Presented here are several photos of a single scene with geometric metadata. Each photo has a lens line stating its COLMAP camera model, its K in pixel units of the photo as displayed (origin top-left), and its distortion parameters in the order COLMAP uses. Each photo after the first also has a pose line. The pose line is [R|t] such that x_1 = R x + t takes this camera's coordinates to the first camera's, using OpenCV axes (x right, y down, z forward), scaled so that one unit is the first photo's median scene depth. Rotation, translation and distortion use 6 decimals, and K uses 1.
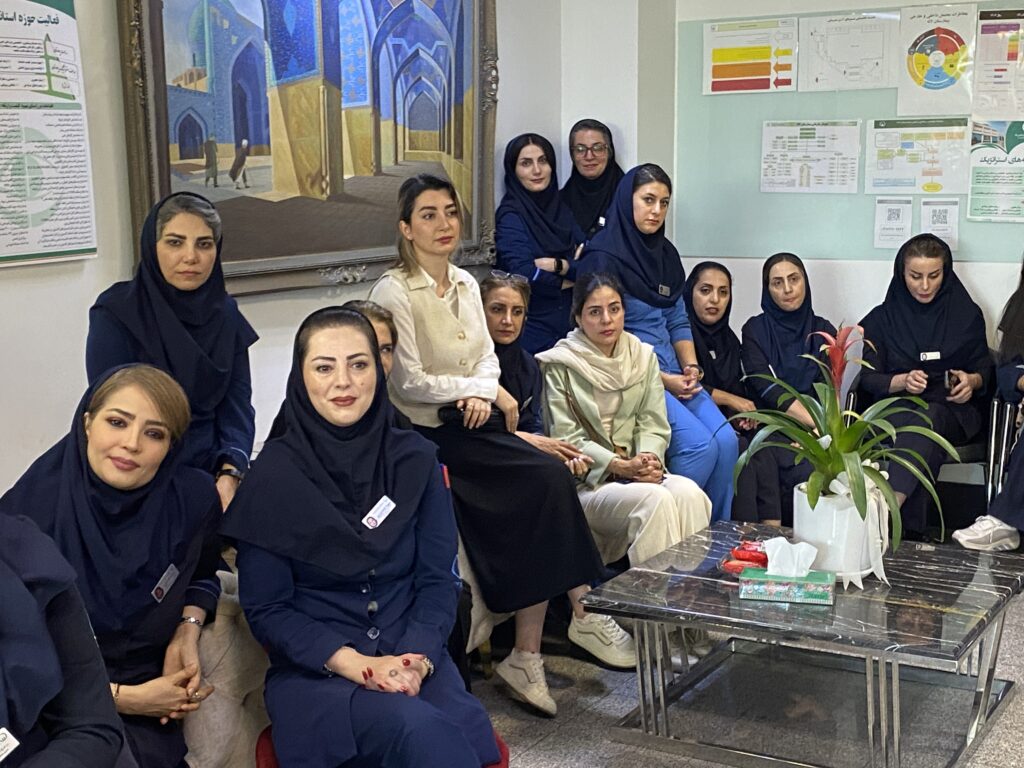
lens RADIAL K [[1504.2, 0, 513.7], [0, 1504.2, 398.5], [0, 0, 1]] dist [0.216421, -0.647576]
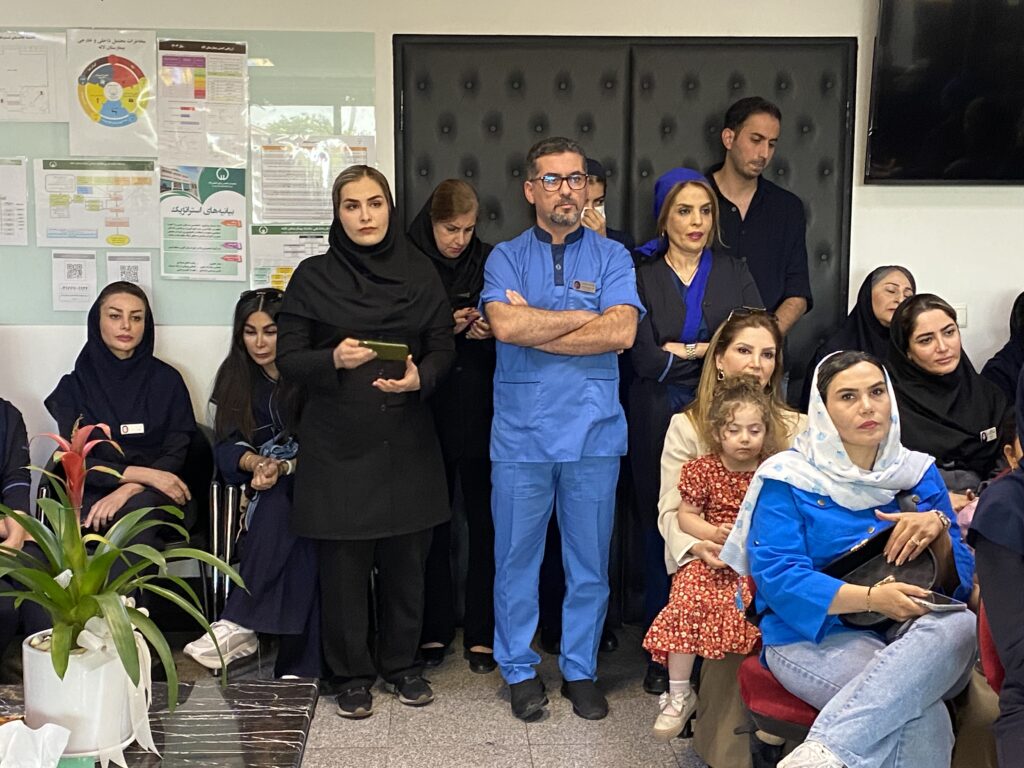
lens RADIAL K [[1504.2, 0, 513.7], [0, 1504.2, 398.5], [0, 0, 1]] dist [0.216421, -0.647576]
pose [[0.840282, -0.054268, 0.539427, -0.007425], [0.070774, 0.997443, -0.009902, -0.027210], [-0.537510, 0.046498, 0.841974, 0.175624]]
